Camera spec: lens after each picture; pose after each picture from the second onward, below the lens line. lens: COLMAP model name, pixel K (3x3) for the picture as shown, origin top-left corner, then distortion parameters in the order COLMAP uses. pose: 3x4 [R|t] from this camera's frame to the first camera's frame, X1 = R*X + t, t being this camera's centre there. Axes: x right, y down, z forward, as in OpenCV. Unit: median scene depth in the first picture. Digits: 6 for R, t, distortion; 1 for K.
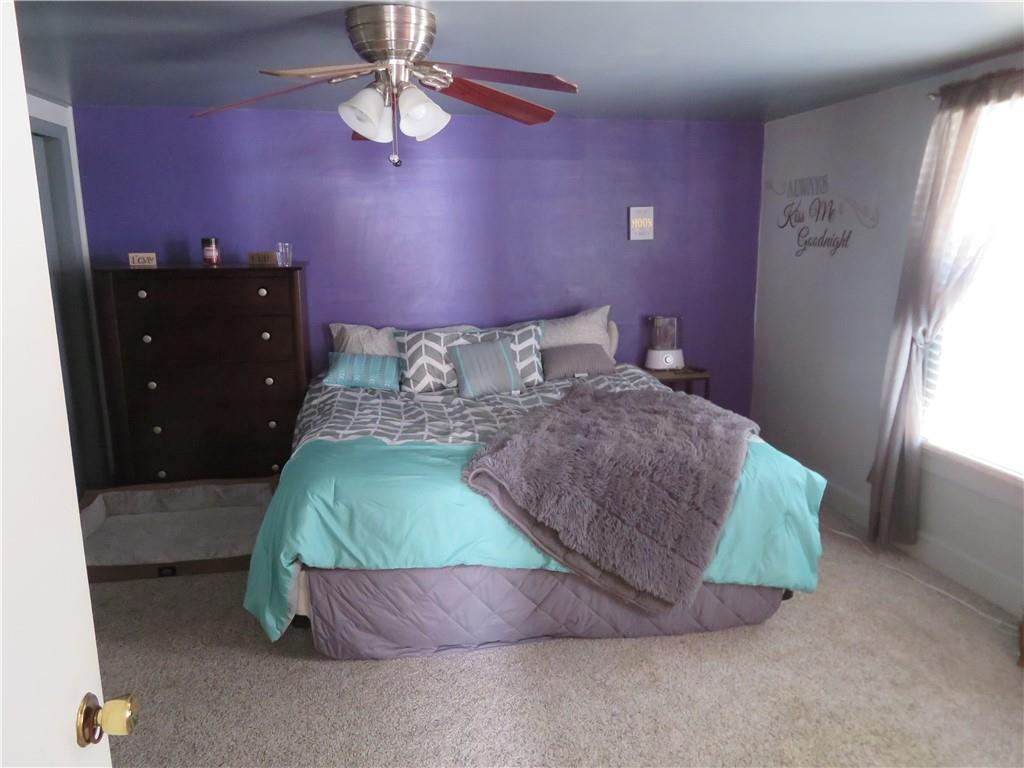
lens RADIAL K [[737.8, 0, 512.0], [0, 737.8, 384.0], [0, 0, 1]] dist [-0.002066, 0.008395]
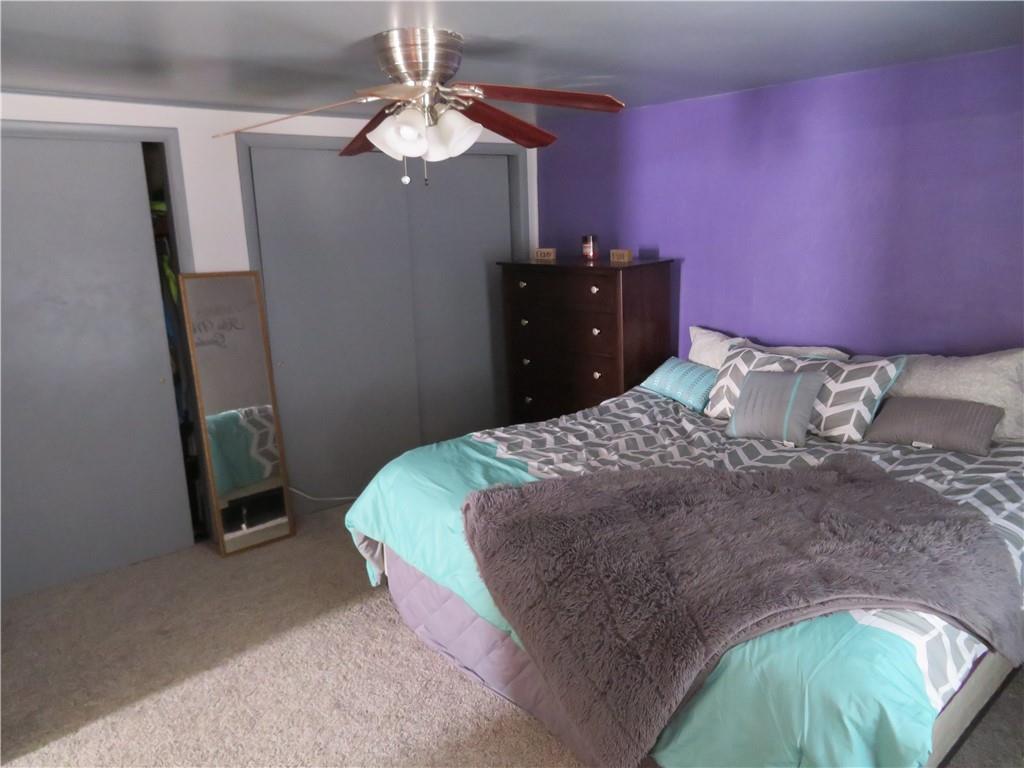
lens RADIAL K [[737.8, 0, 512.0], [0, 737.8, 384.0], [0, 0, 1]] dist [-0.002066, 0.008395]
pose [[0.521304, 0.179493, -0.834281, 0.462699], [-0.143986, 0.982114, 0.121329, -0.096576], [0.841136, 0.056876, 0.537825, 0.325514]]
